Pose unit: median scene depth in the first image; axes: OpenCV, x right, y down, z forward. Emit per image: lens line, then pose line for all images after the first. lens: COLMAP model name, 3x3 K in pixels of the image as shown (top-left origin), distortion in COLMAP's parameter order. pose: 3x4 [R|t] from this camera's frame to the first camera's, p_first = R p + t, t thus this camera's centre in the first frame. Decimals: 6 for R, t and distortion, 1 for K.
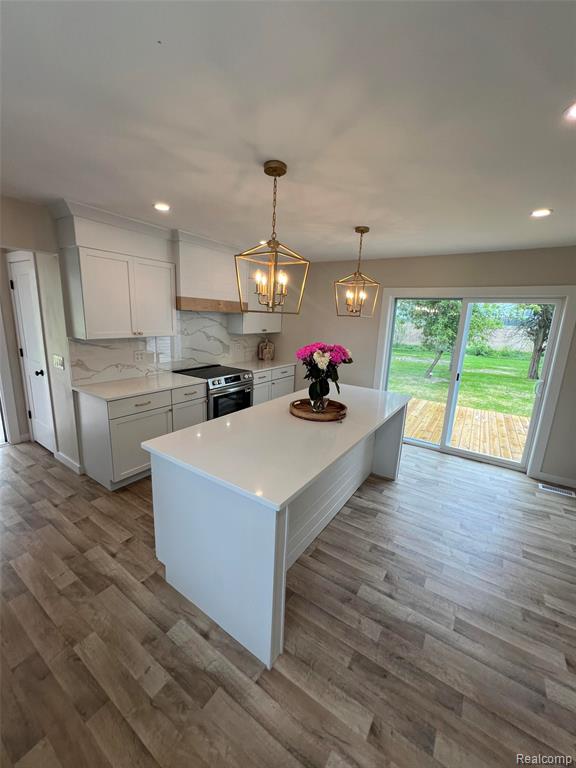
lens RADIAL K [[304.0, 0, 288.0], [0, 304.0, 384.0], [0, 0, 1]] dist [-0.000668, -0.000220]
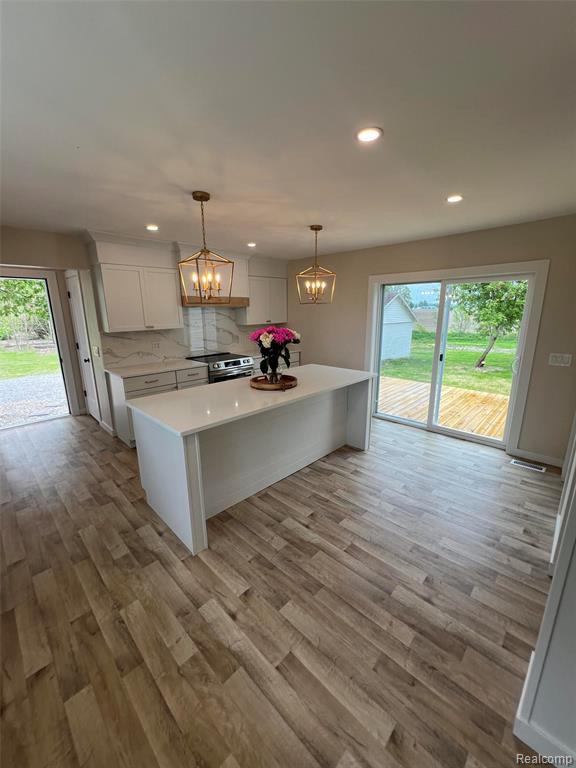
lens RADIAL K [[304.0, 0, 288.0], [0, 304.0, 384.0], [0, 0, 1]] dist [-0.000668, -0.000220]
pose [[0.981371, -0.007286, -0.191982, 0.322788], [0.010426, 0.999828, 0.015350, 0.060317], [0.191837, -0.017066, 0.981278, -0.146266]]
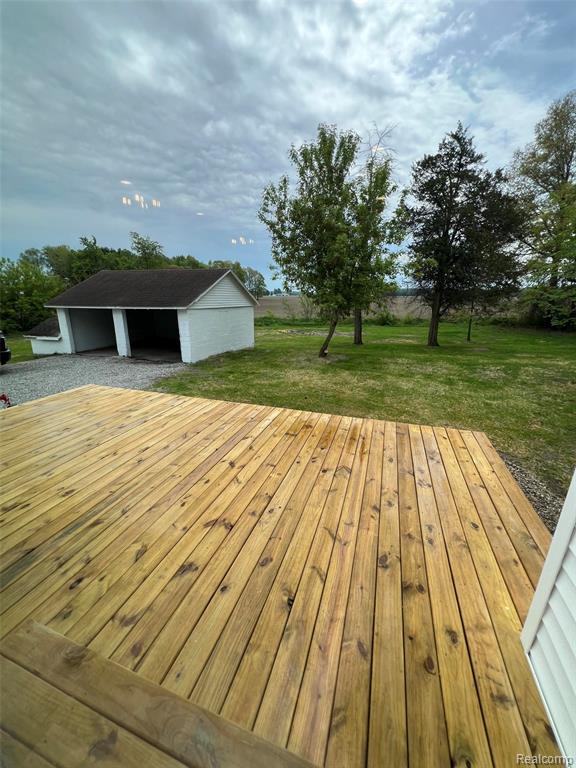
lens RADIAL K [[304.0, 0, 288.0], [0, 304.0, 384.0], [0, 0, 1]] dist [-0.000668, -0.000220]
pose [[0.968125, -0.105171, 0.227318, 0.905138], [0.089543, 0.992922, 0.078030, -0.097383], [-0.233915, -0.055188, 0.970689, 1.156732]]
